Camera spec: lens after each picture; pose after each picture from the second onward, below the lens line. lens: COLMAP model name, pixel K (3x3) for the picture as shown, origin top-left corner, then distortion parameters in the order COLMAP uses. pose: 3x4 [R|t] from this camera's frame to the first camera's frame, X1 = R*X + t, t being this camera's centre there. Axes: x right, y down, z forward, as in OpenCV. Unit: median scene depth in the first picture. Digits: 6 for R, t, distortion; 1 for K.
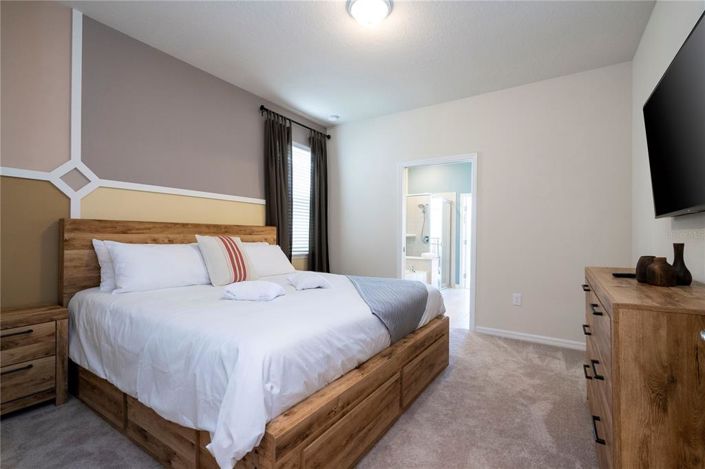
lens RADIAL K [[318.1, 0, 355.9], [0, 318.1, 235.1], [0, 0, 1]] dist [0.000810, 0.000240]
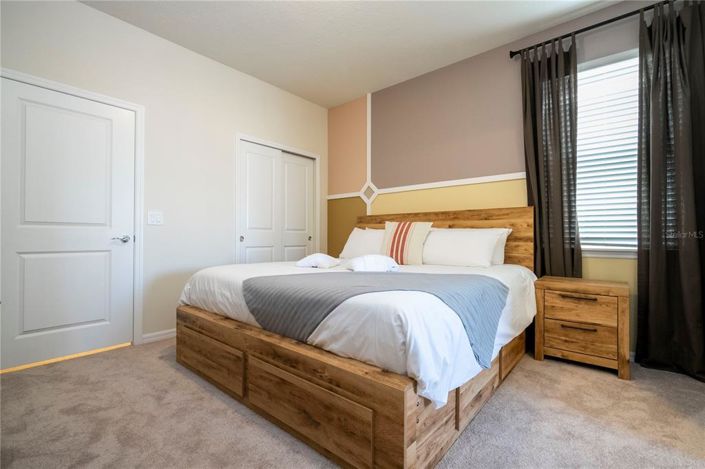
lens RADIAL K [[318.1, 0, 355.9], [0, 318.1, 235.1], [0, 0, 1]] dist [0.000810, 0.000240]
pose [[-0.121636, -0.020105, -0.992371, 0.683412], [-0.003077, 0.999798, -0.019878, 0.071429], [0.992570, 0.000636, -0.121674, 0.965773]]
